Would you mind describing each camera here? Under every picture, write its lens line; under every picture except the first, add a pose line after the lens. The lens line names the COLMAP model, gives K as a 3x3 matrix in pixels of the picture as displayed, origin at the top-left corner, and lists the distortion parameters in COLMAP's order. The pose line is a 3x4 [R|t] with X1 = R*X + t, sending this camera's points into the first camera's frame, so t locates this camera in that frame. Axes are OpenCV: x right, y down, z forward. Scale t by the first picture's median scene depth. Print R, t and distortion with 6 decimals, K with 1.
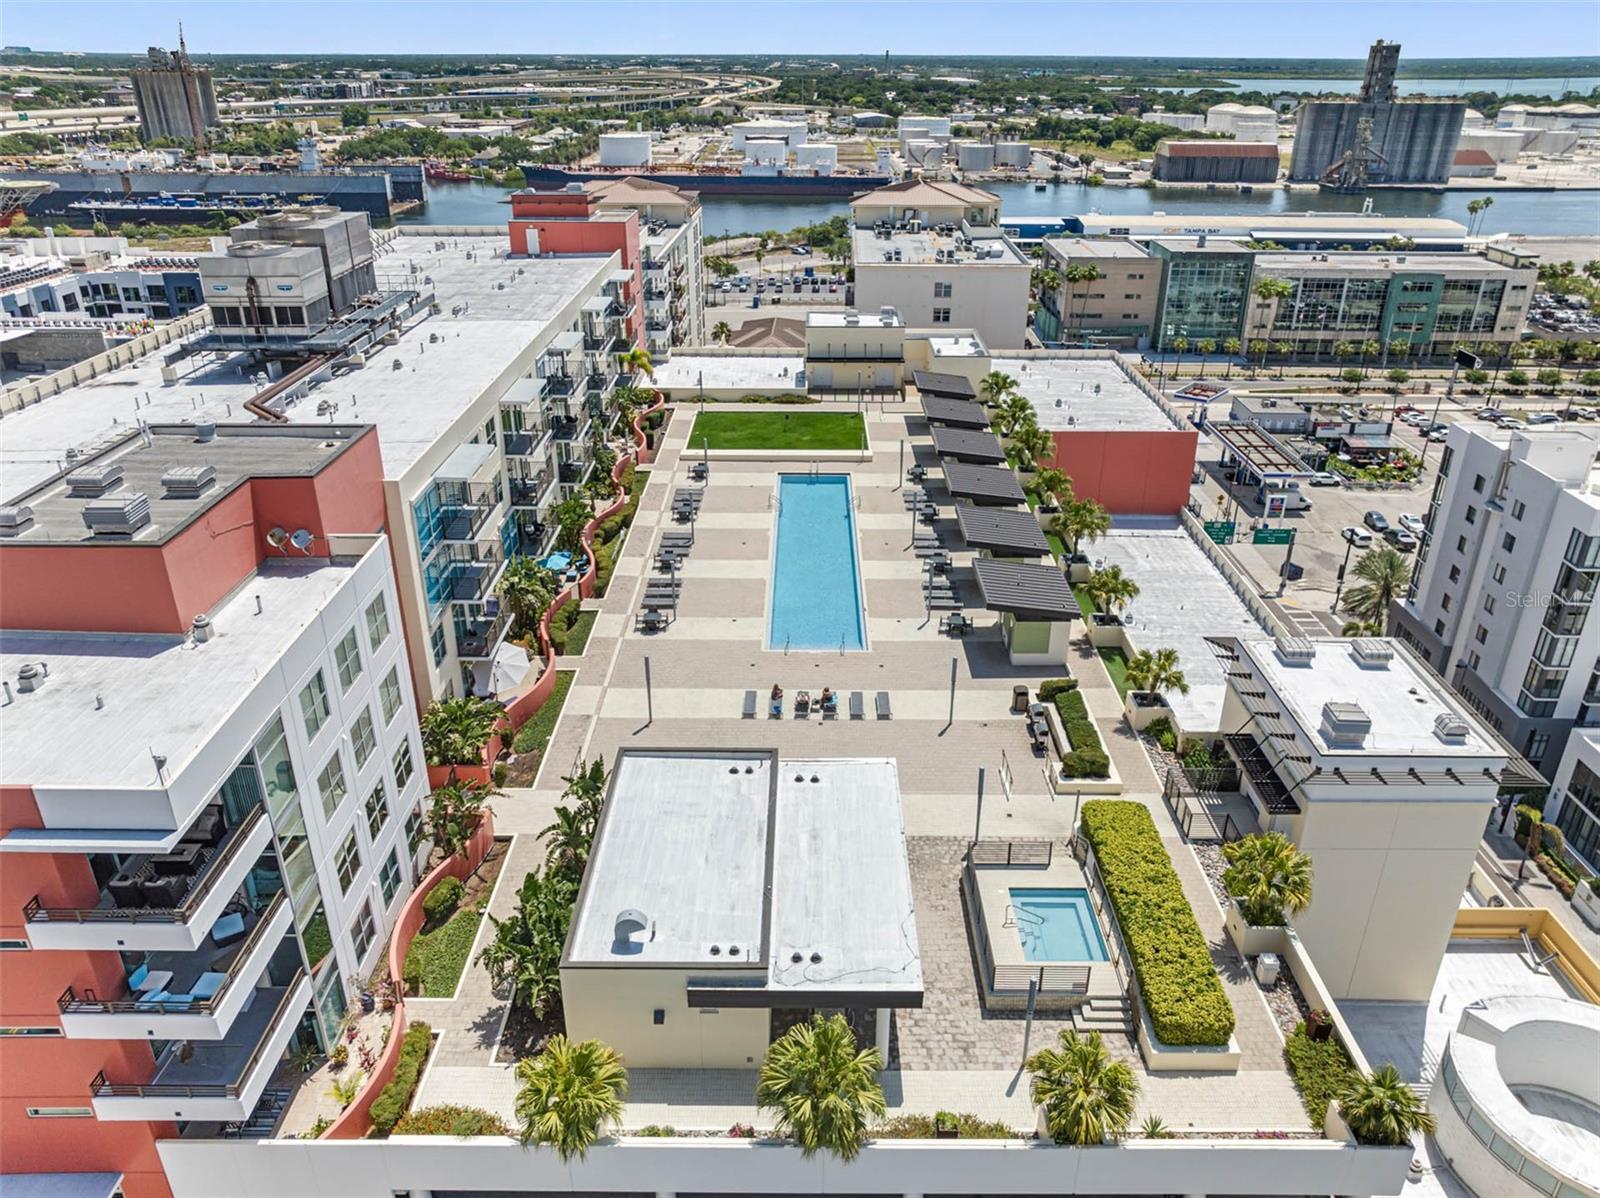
lens RADIAL K [[1145.0, 0, 802.5], [0, 1145.0, 596.2], [0, 0, 1]] dist [-0.009503, 0.008298]
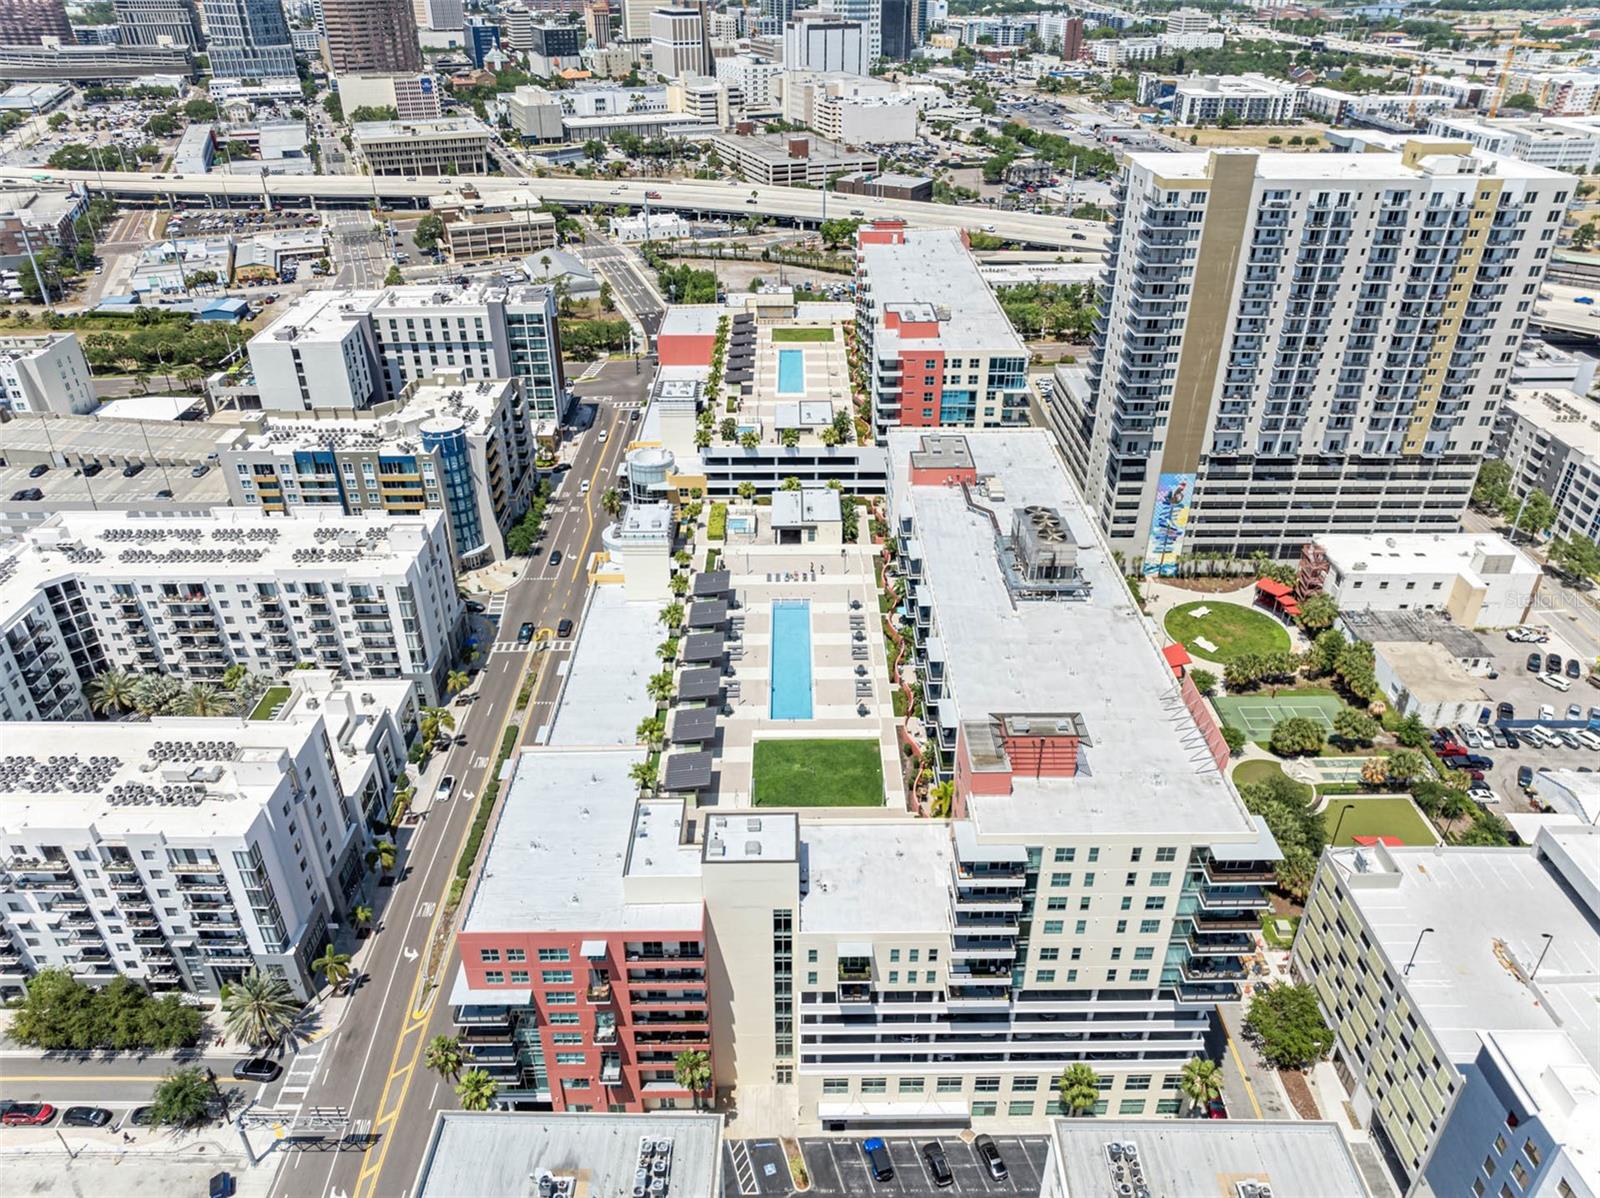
lens RADIAL K [[1113.2, 0, 802.6], [0, 1113.2, 597.8], [0, 0, 1]] dist [-0.005470, 0.004791]
pose [[-0.999852, 0.005304, -0.016389, 0.003865], [-0.010639, 0.558105, 0.829702, -0.294818], [0.013547, 0.829753, -0.557966, 0.342741]]
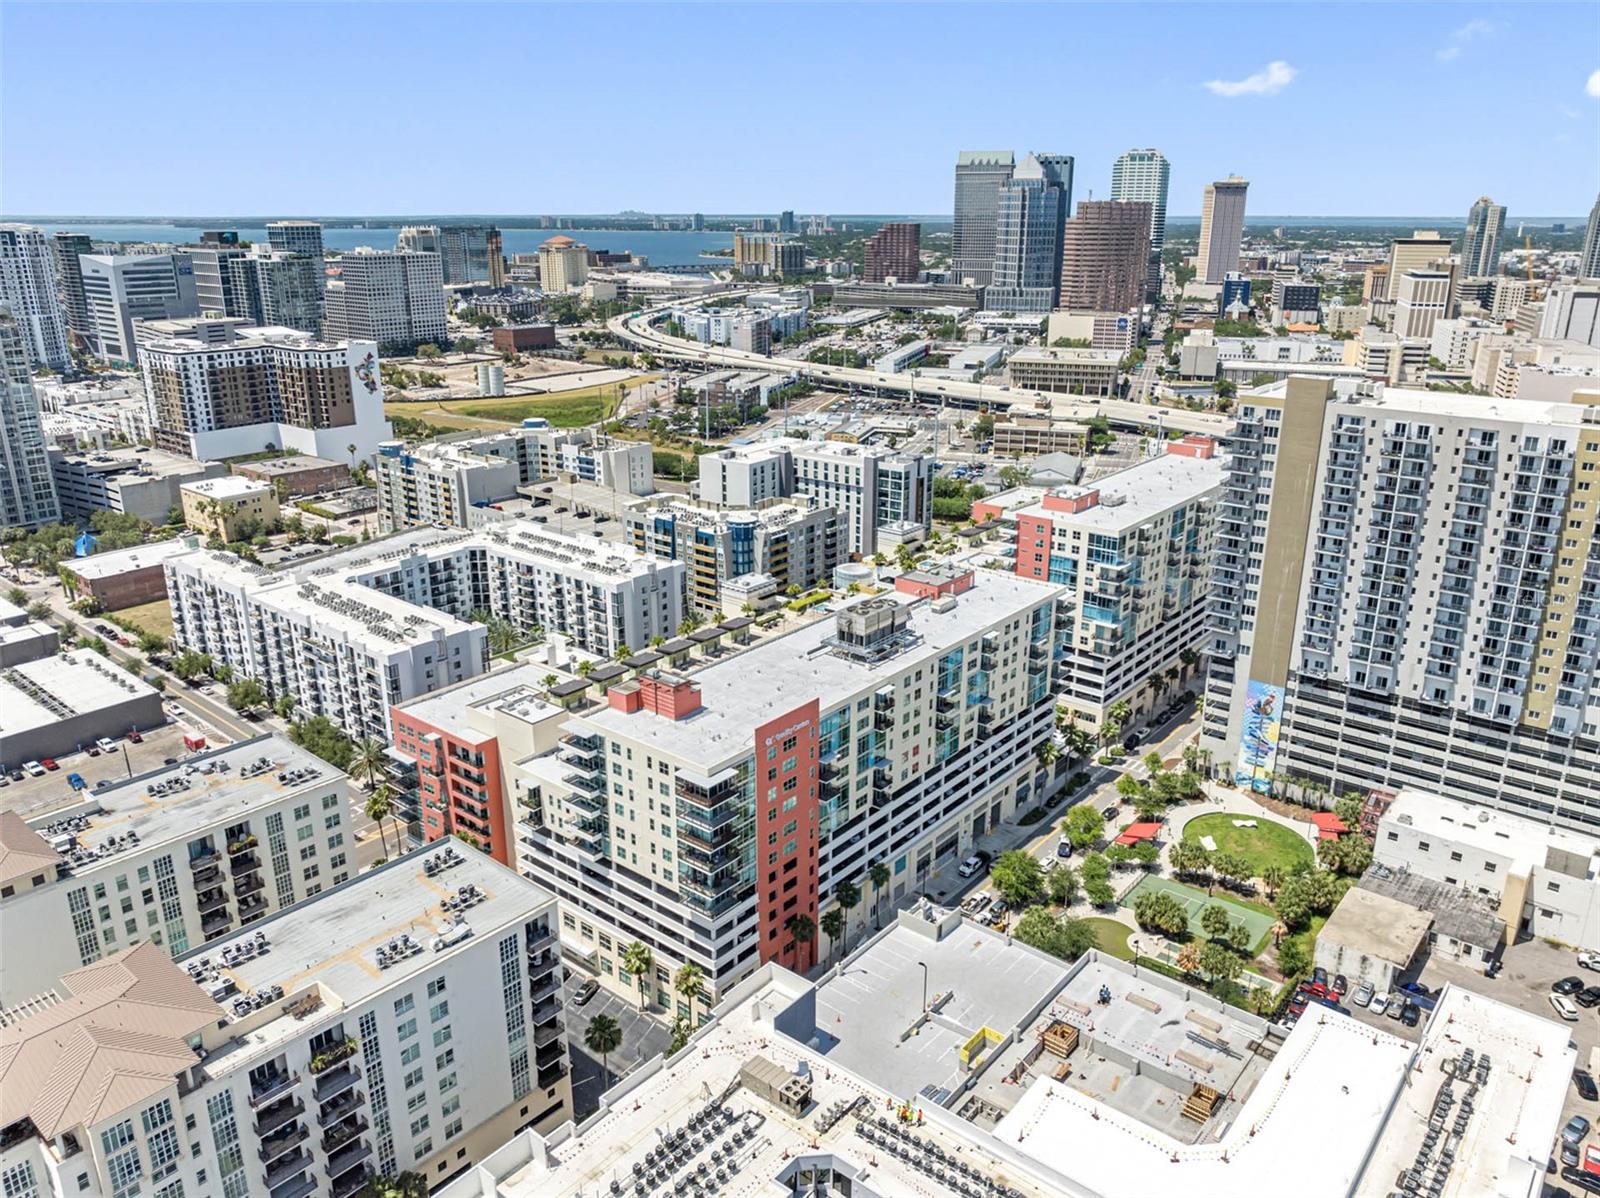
lens RADIAL K [[1161.3, 0, 800.0], [0, 1161.3, 599.0], [0, 0, 1]] dist [0.013867, -0.033804]
pose [[-0.776167, -0.203727, 0.596708, -0.296831], [0.268657, 0.749305, 0.605282, -0.310420], [-0.570428, 0.630109, -0.526853, 0.385732]]
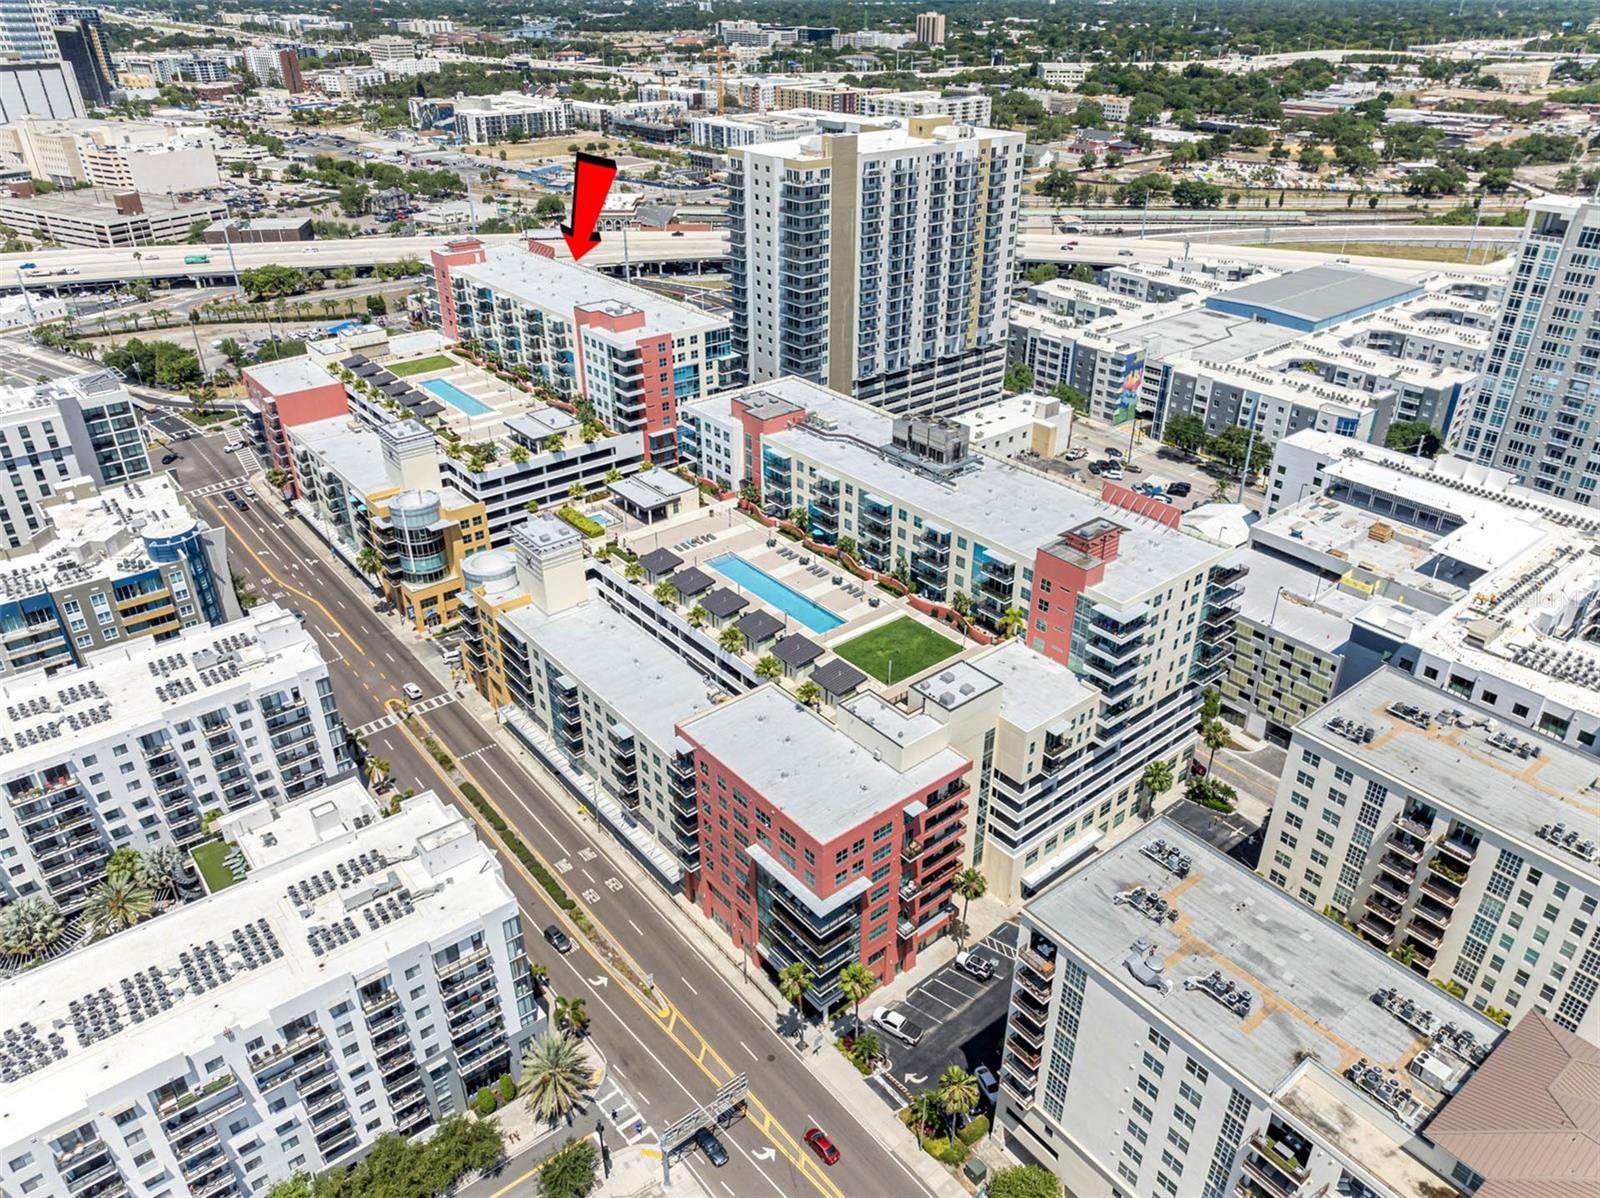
lens RADIAL K [[1113.2, 0, 802.6], [0, 1113.2, 597.8], [0, 0, 1]] dist [-0.005470, 0.004791]
pose [[-0.768959, 0.311805, -0.558104, 0.207623], [-0.277085, 0.624184, 0.730492, -0.287477], [0.576130, 0.716361, -0.393575, 0.327994]]
